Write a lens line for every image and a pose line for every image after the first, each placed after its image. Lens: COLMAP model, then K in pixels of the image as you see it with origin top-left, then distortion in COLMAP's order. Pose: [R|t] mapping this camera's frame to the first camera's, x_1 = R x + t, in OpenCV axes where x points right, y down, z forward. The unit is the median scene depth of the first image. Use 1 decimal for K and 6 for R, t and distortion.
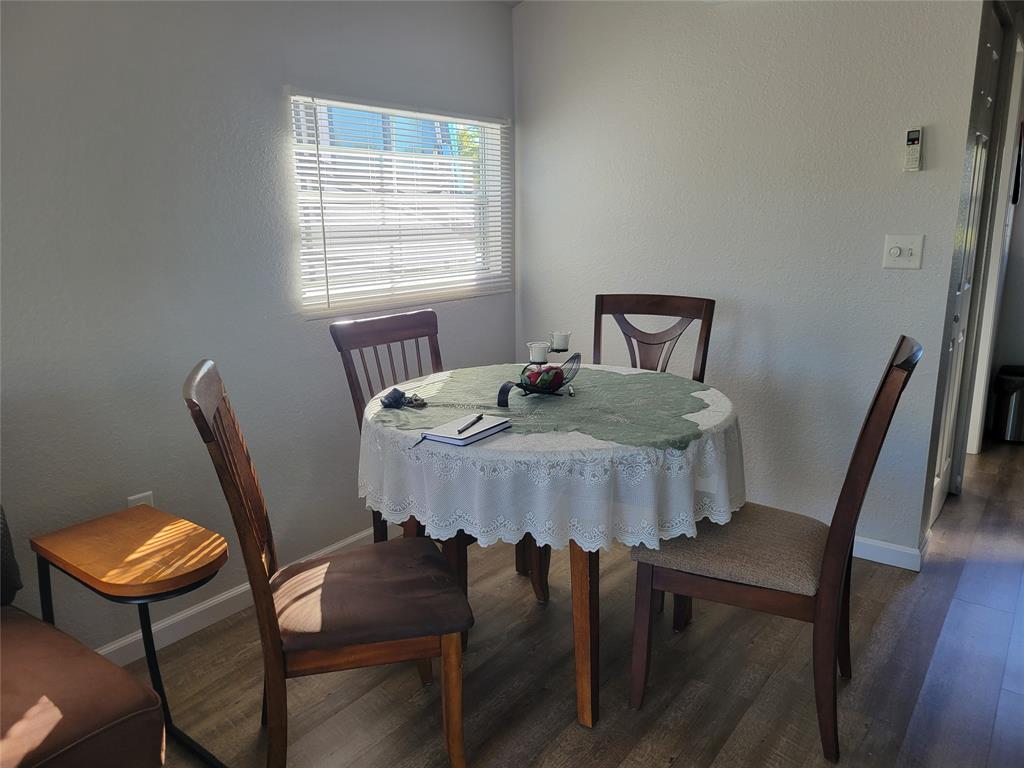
lens RADIAL K [[748.8, 0, 512.0], [0, 748.8, 384.0], [0, 0, 1]] dist [0.046797, -0.026561]
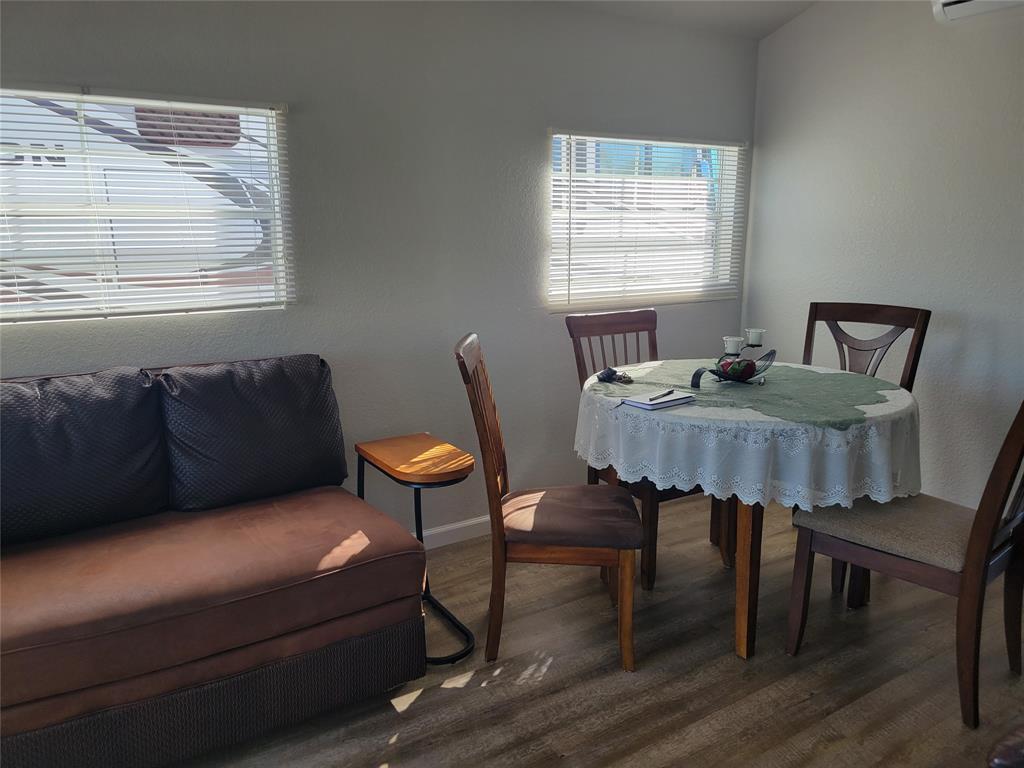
lens RADIAL K [[748.8, 0, 512.0], [0, 748.8, 384.0], [0, 0, 1]] dist [0.046797, -0.026561]
pose [[0.939275, 0.074266, -0.335032, 0.123214], [-0.080042, 0.996786, -0.003446, 0.055957], [0.333699, 0.030053, 0.942200, -0.252307]]
